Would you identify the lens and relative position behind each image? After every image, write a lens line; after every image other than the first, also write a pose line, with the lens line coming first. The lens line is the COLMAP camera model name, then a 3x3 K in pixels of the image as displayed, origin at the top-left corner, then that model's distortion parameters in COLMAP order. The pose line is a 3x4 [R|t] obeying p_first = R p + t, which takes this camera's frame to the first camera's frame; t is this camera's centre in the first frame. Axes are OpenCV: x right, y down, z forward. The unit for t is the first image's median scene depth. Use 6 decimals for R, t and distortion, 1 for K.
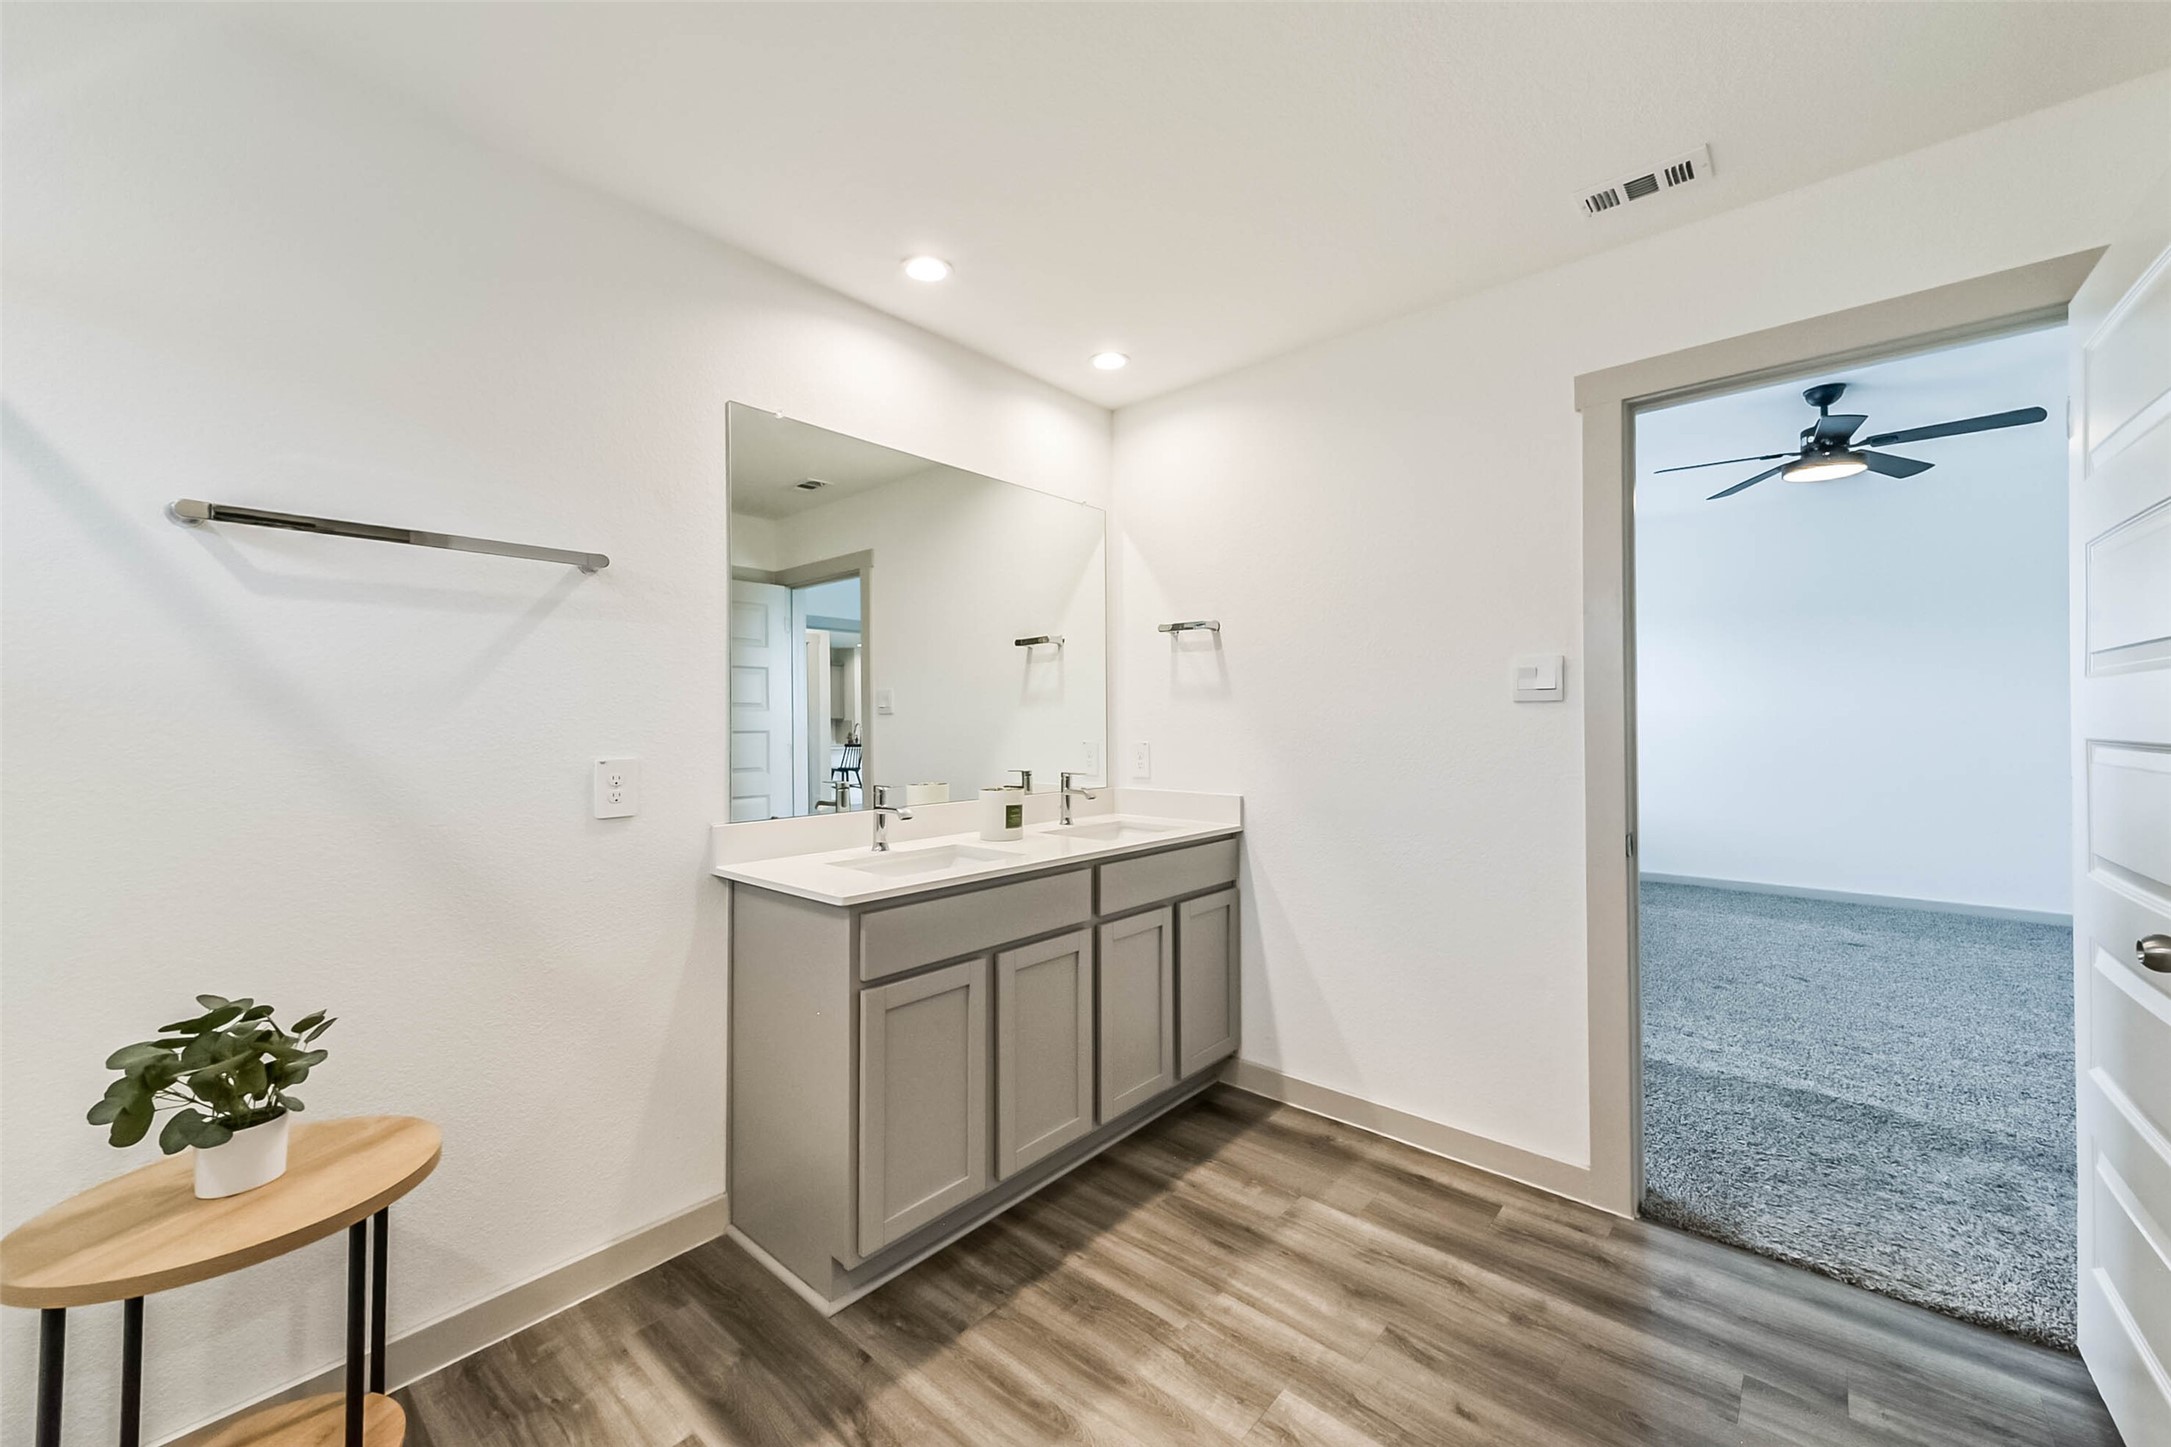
lens RADIAL K [[842.6, 0, 1092.1], [0, 842.6, 725.3], [0, 0, 1]] dist [0.022938, -0.003032]
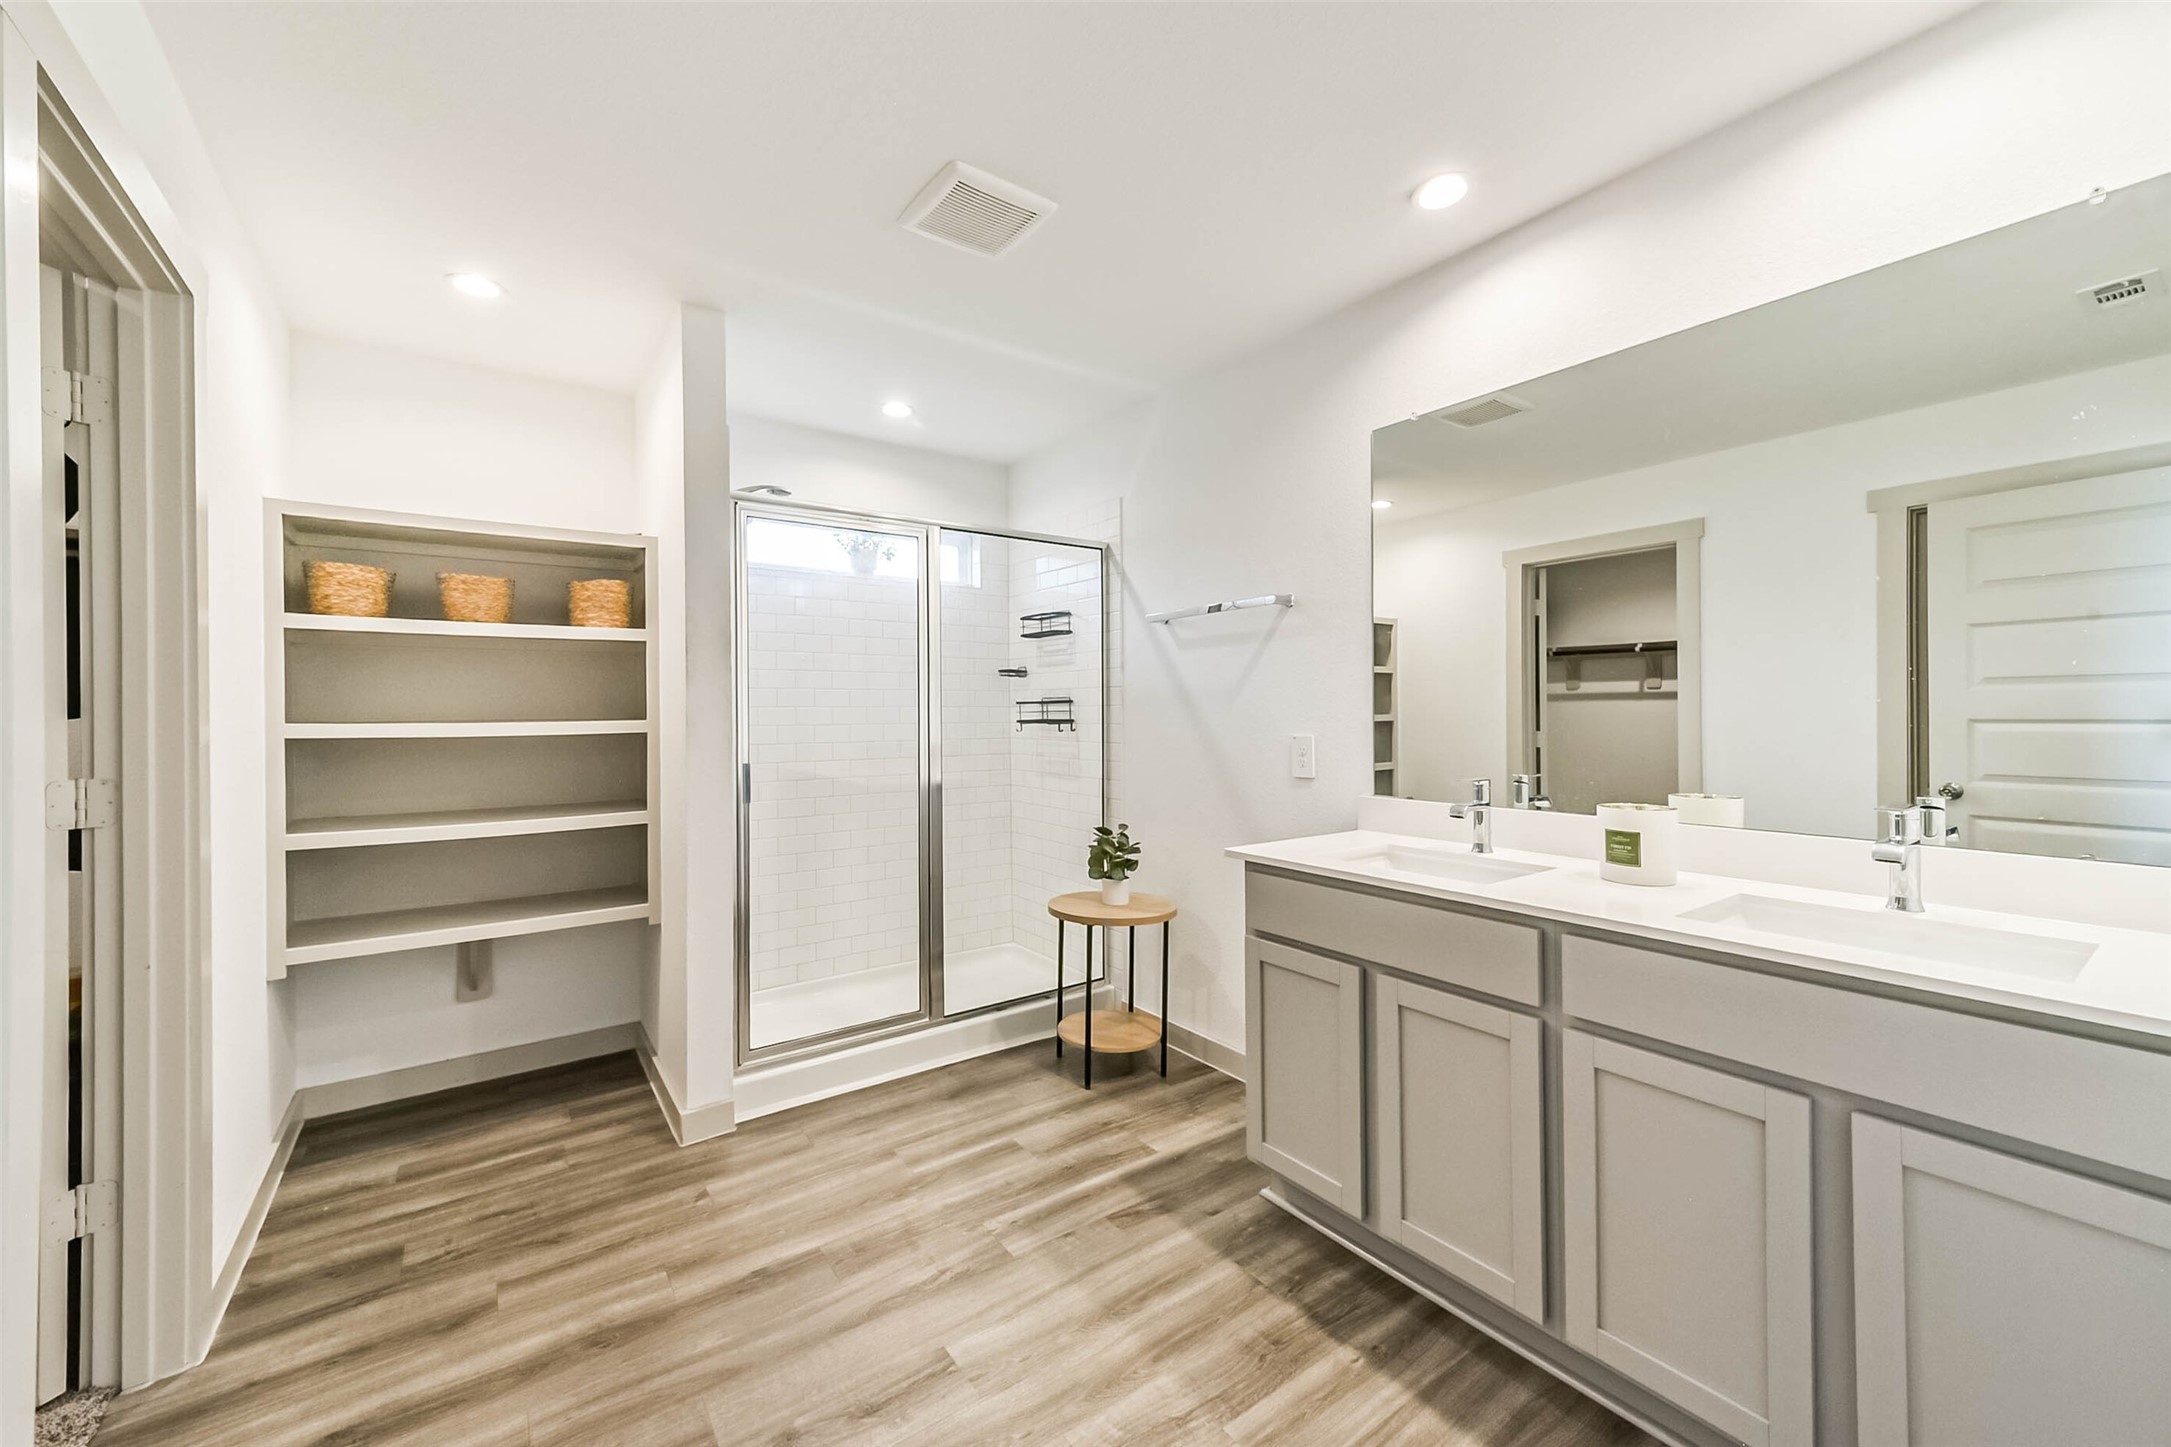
lens RADIAL K [[842.6, 0, 1092.1], [0, 842.6, 725.3], [0, 0, 1]] dist [0.022938, -0.003032]
pose [[-0.219961, 0.020660, -0.975290, 0.886519], [0.004405, 0.999787, 0.020186, -0.007345], [0.975499, 0.000143, -0.220005, 0.990716]]
